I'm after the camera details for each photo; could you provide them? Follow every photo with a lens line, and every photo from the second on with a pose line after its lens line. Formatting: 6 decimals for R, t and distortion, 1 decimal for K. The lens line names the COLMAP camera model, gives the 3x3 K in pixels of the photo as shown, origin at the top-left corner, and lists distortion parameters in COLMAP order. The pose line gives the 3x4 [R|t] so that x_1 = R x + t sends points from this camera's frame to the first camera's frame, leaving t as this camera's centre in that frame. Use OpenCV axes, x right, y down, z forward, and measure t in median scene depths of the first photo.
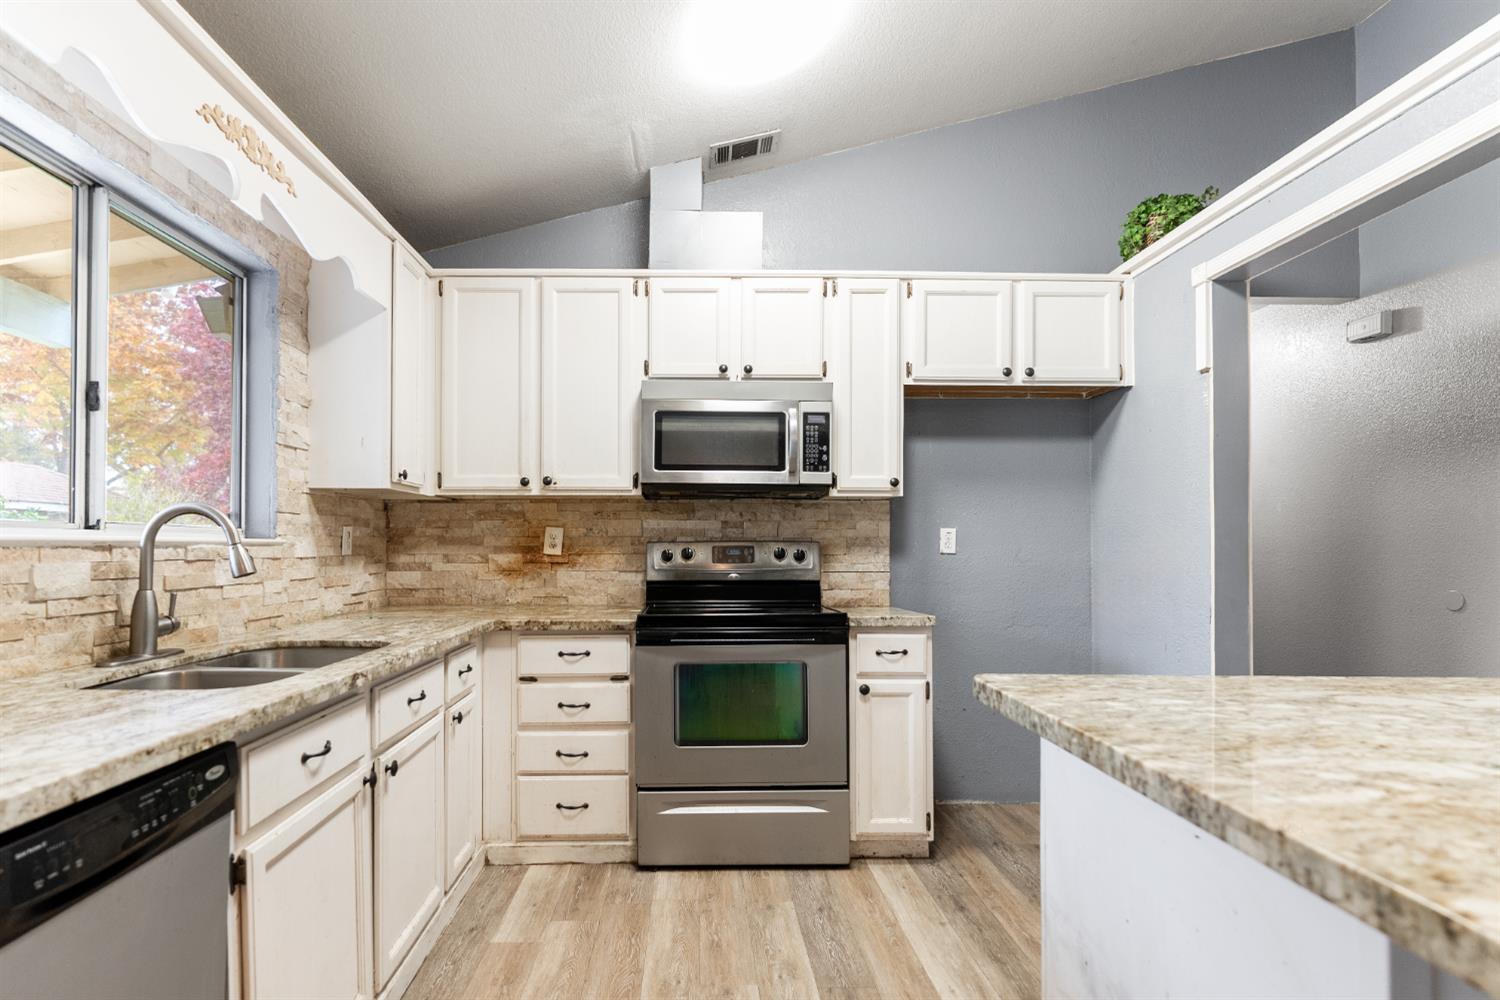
lens RADIAL K [[687.7, 0, 747.3], [0, 687.7, 529.6], [0, 0, 1]] dist [-0.000528, -0.000014]
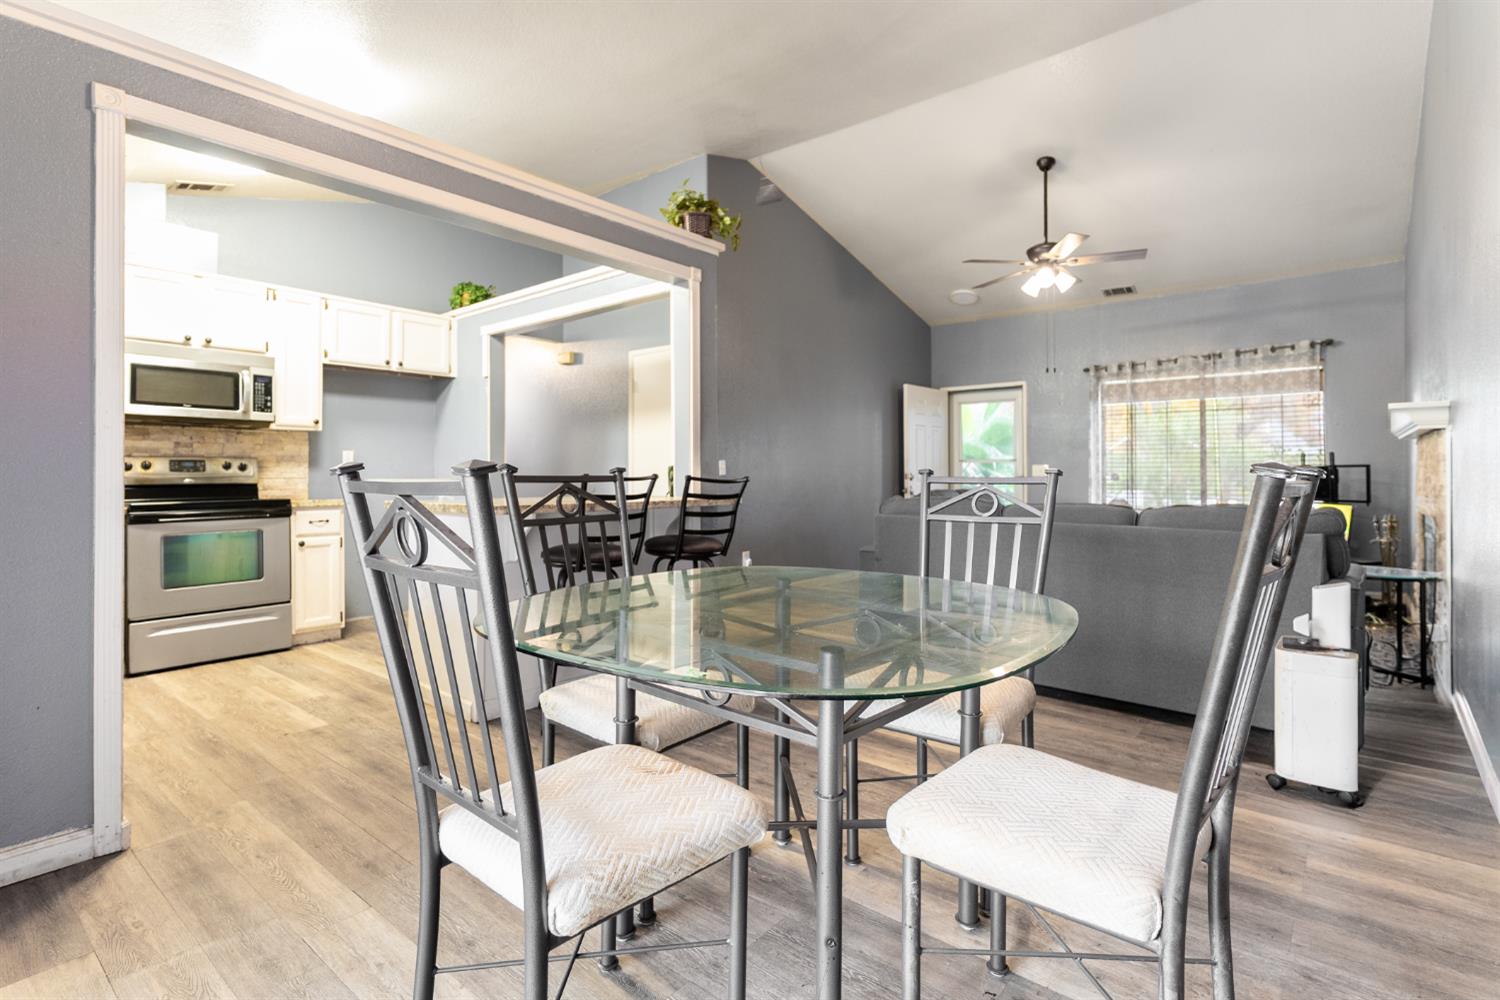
lens RADIAL K [[725.8, 0, 749.6], [0, 725.8, 468.8], [0, 0, 1]] dist [-0.001024, 0.000829]
pose [[0.648797, 0.003191, 0.760955, -0.430088], [-0.006322, 0.999979, 0.001197, 0.034880], [-0.760935, -0.005588, 0.648804, -0.906622]]
